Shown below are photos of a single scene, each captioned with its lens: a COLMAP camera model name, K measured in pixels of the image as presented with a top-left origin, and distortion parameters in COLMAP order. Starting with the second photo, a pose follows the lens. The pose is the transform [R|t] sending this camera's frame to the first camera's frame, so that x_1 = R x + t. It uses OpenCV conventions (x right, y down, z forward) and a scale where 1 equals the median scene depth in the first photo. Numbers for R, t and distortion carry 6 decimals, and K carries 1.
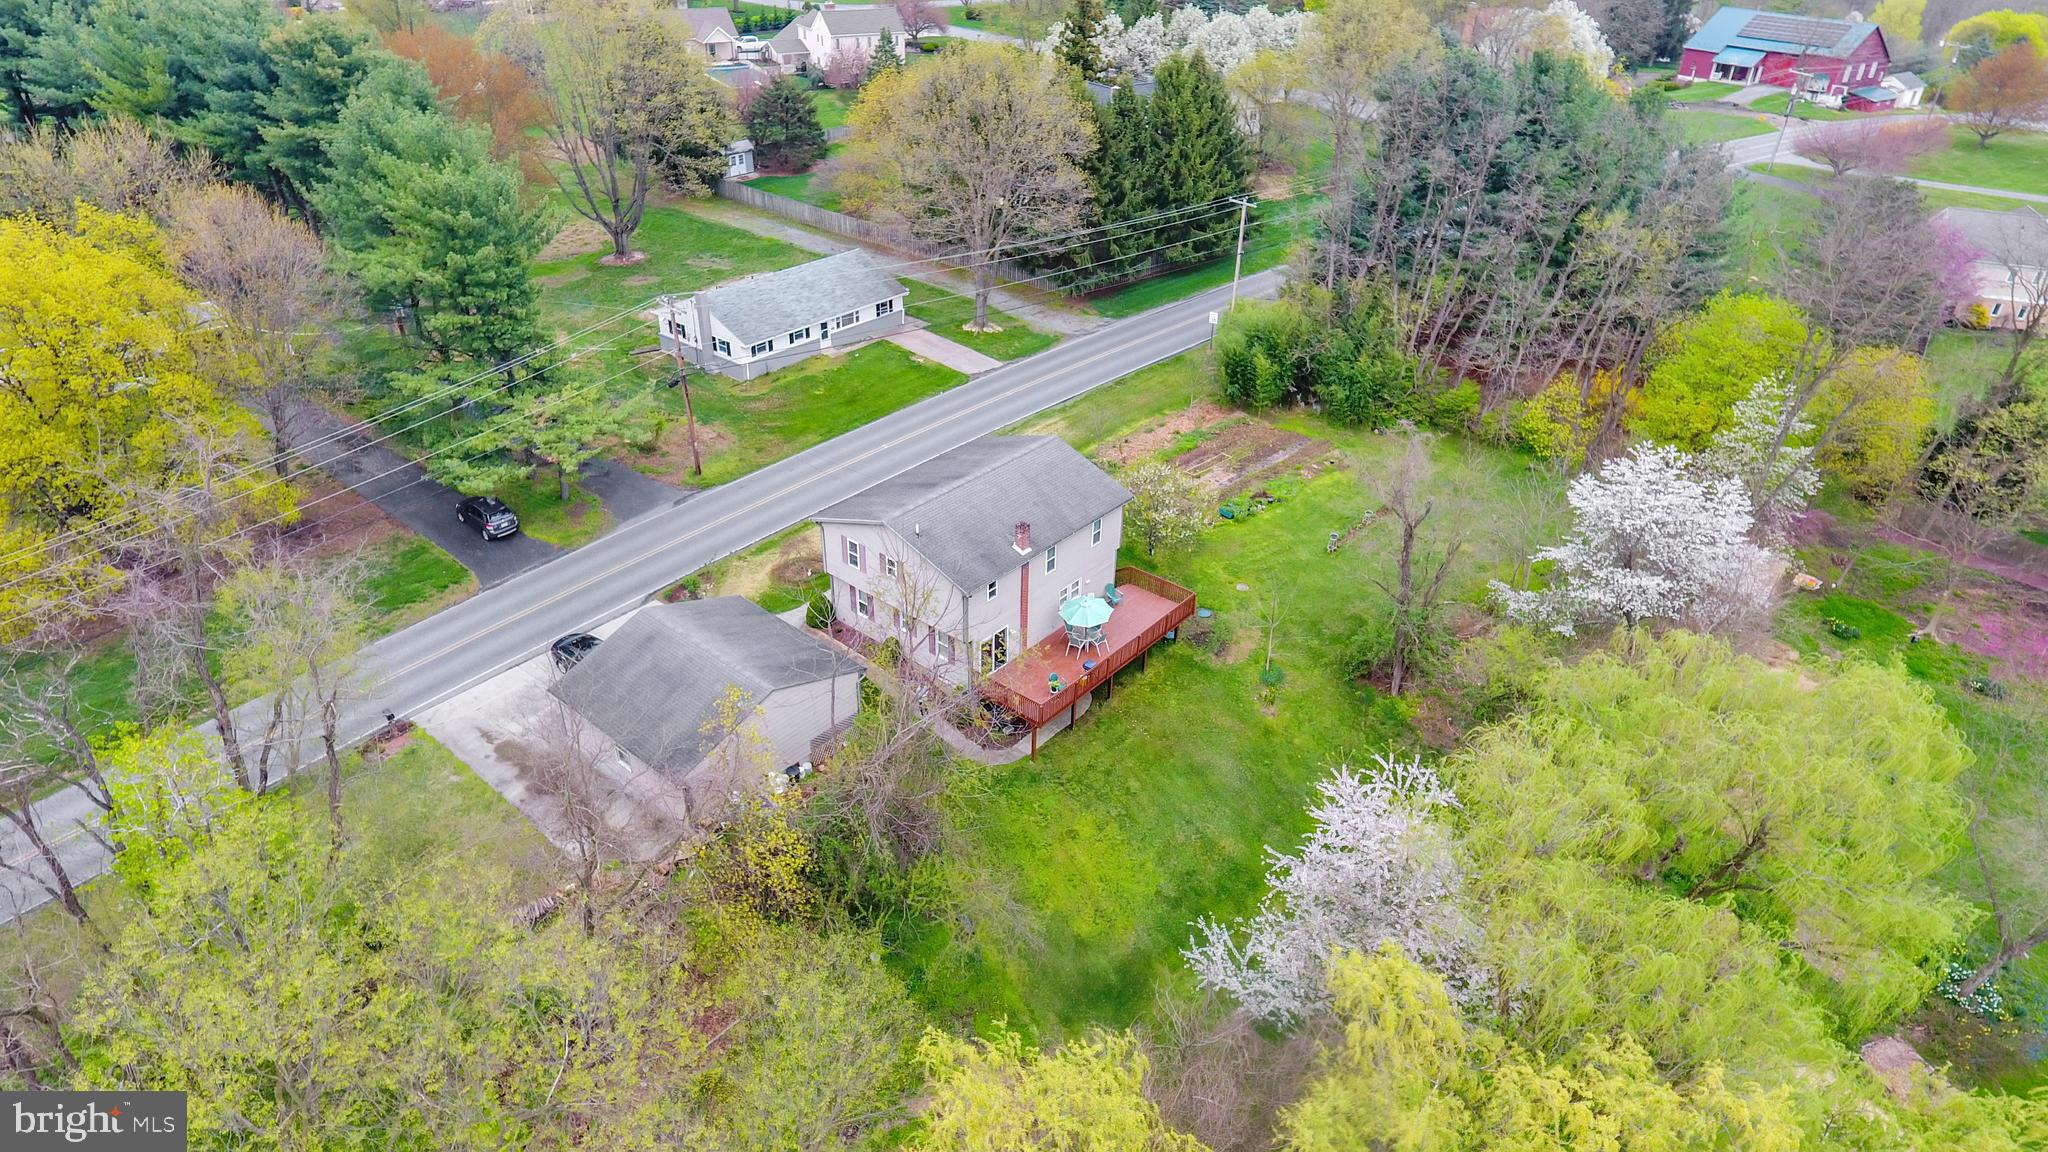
lens RADIAL K [[1192.5, 0, 1025.9], [0, 1192.5, 589.0], [0, 0, 1]] dist [-0.009549, -0.000775]
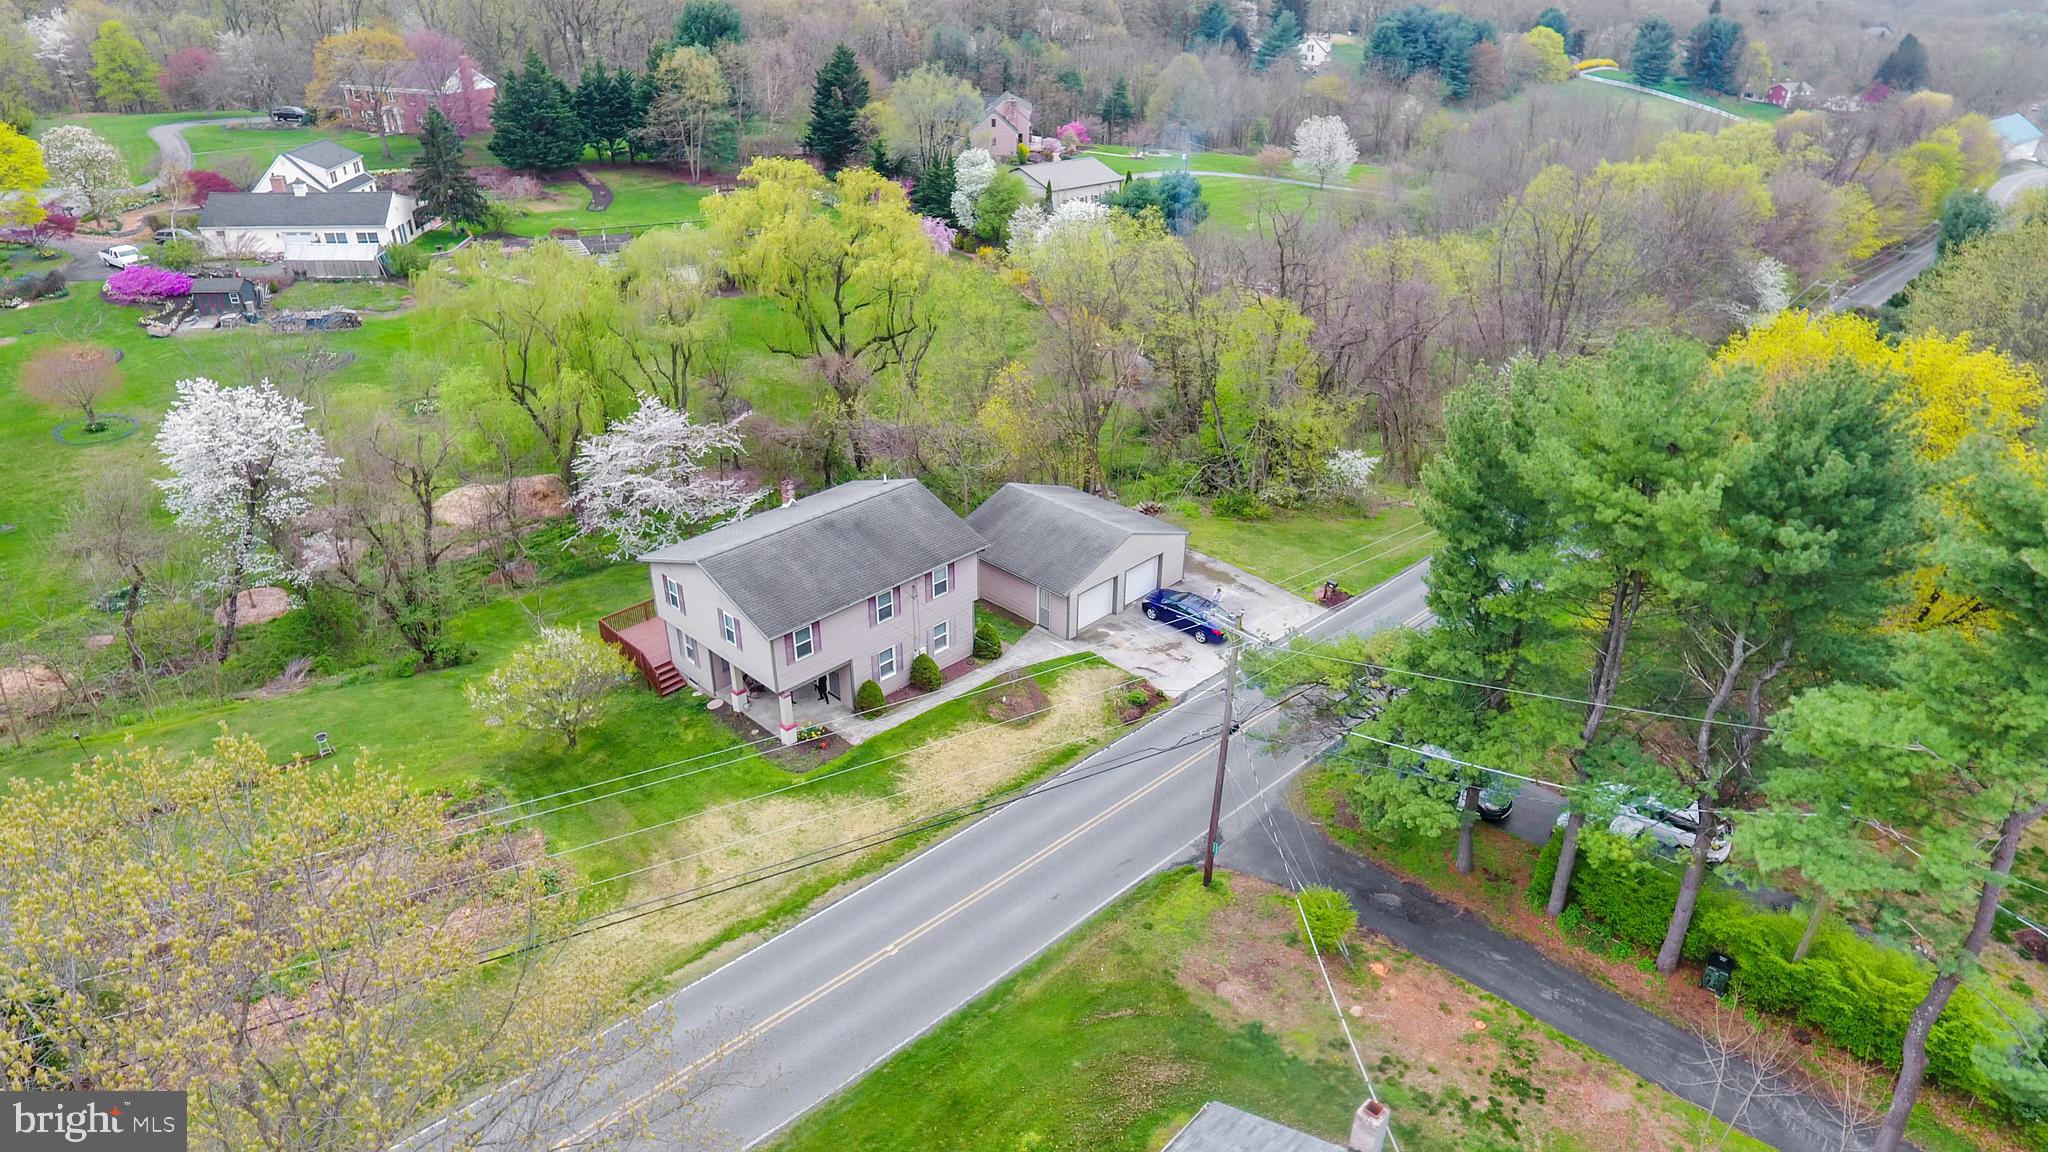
lens RADIAL K [[1198.5, 0, 1029.4], [0, 1198.5, 579.6], [0, 0, 1]] dist [-0.010544, 0.002364]
pose [[-0.996926, -0.061783, 0.048187, -0.239848], [0.011320, 0.494978, 0.868832, -0.816930], [-0.077531, 0.866706, -0.492756, 1.370074]]
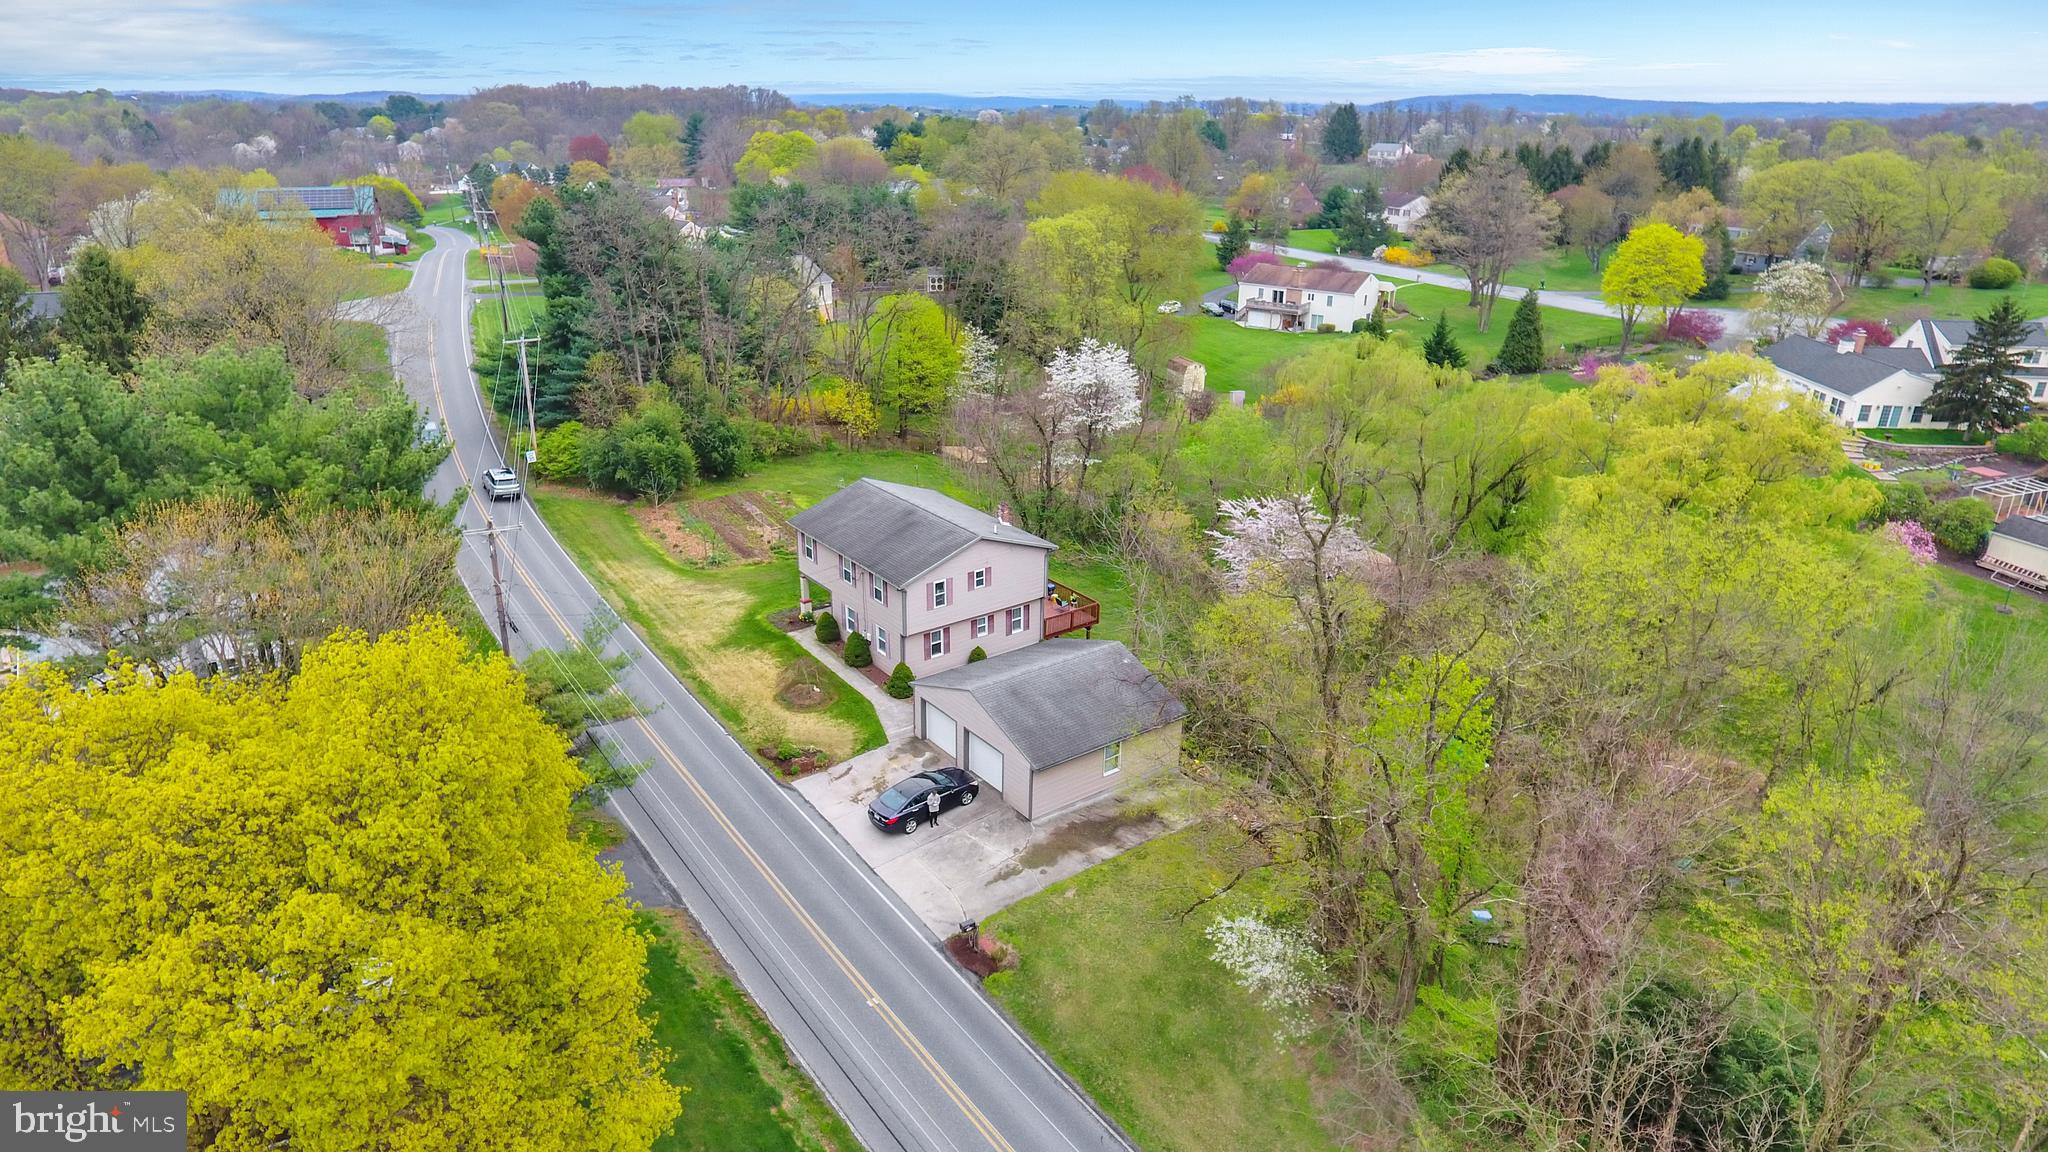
lens RADIAL K [[1192.5, 0, 1025.9], [0, 1192.5, 589.0], [0, 0, 1]] dist [-0.009549, -0.000775]
pose [[0.216852, -0.386077, 0.896615, -0.999993], [0.512711, 0.826638, 0.231943, -0.222326], [-0.830724, 0.409407, 0.377204, 0.465520]]
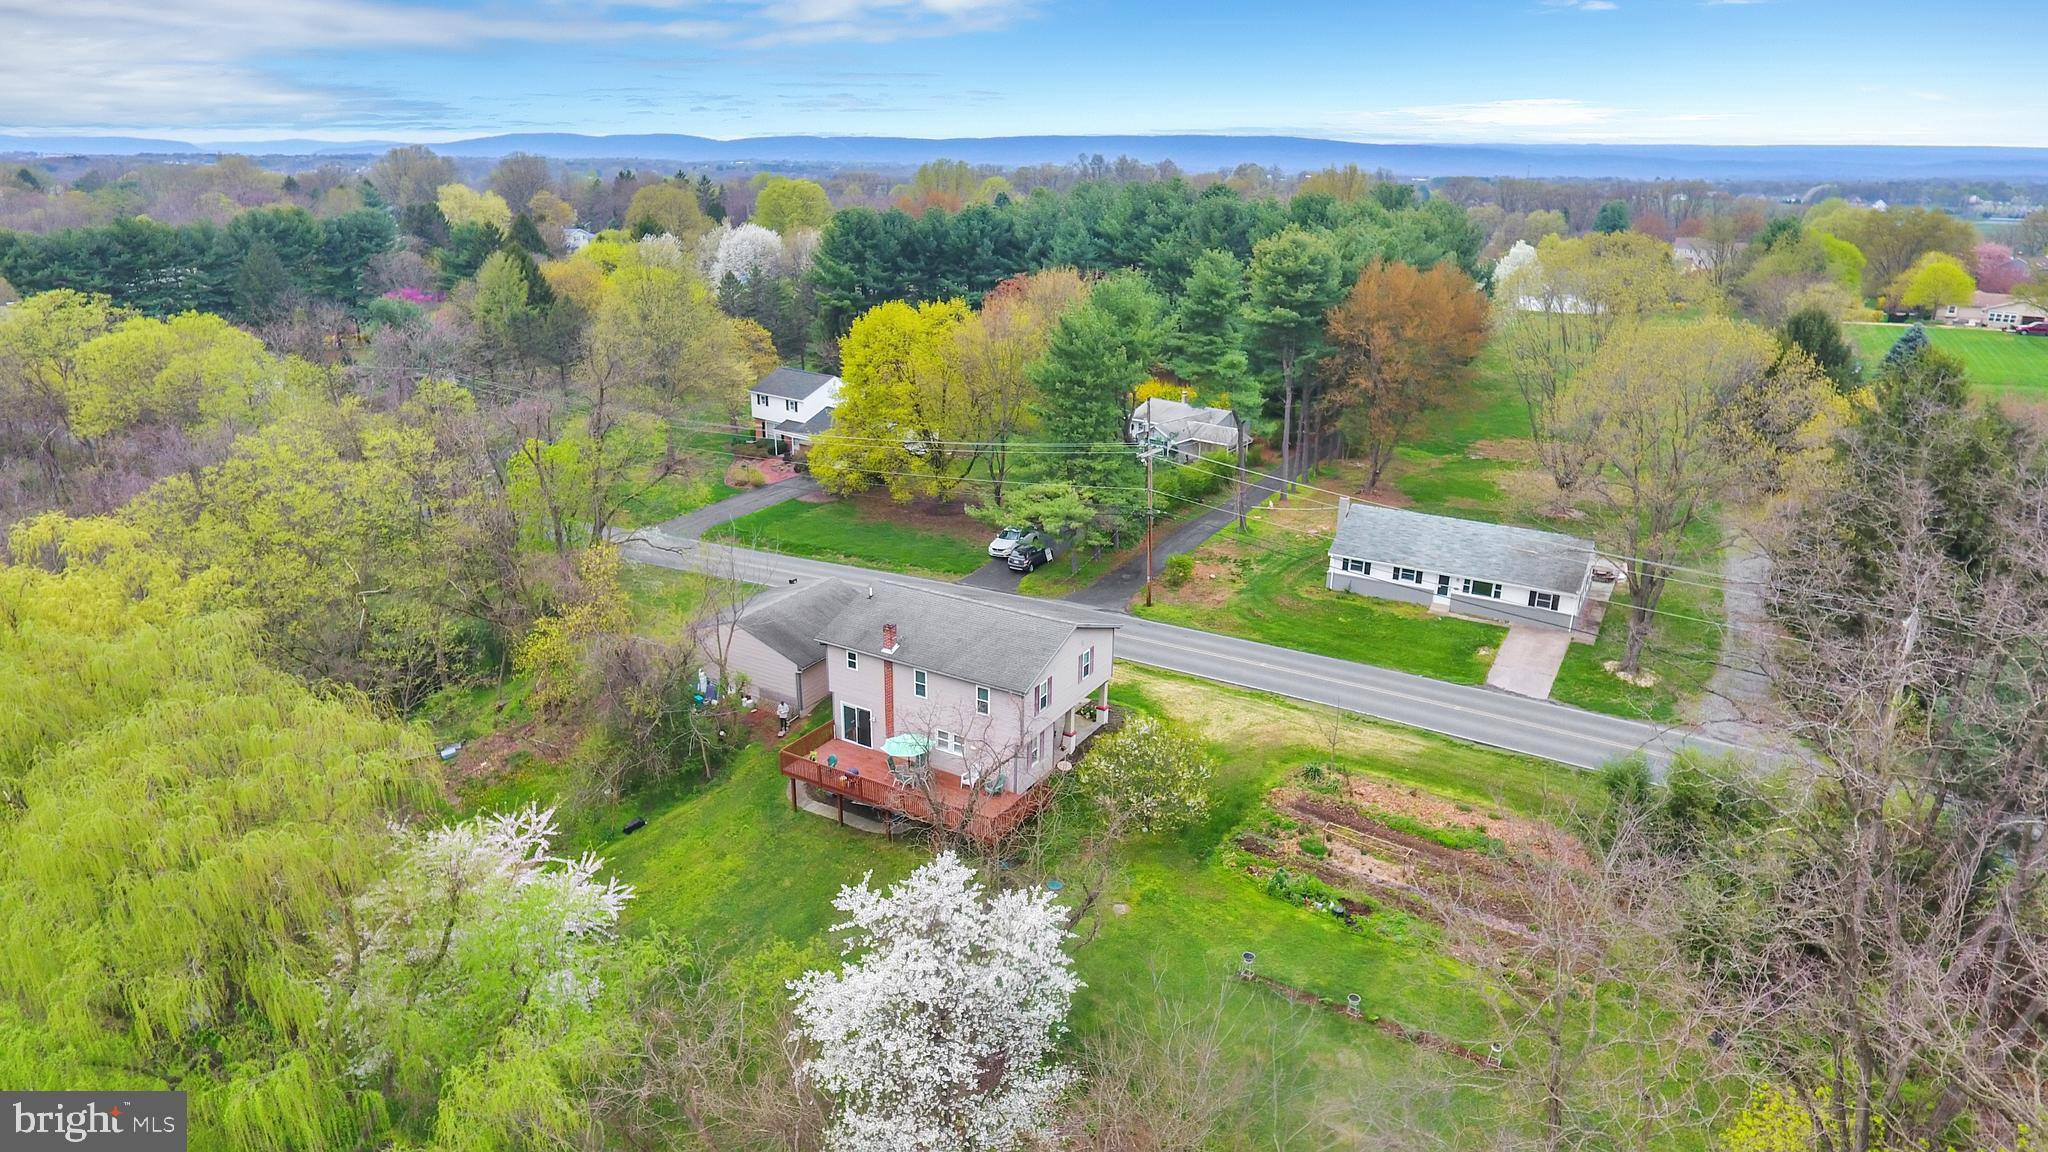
lens RADIAL K [[1192.5, 0, 1025.9], [0, 1192.5, 589.0], [0, 0, 1]] dist [-0.009549, -0.000775]
pose [[0.166670, 0.313196, -0.934949, 0.871903], [-0.534182, 0.825685, 0.181367, -0.293723], [0.828777, 0.469205, 0.304920, 0.652506]]
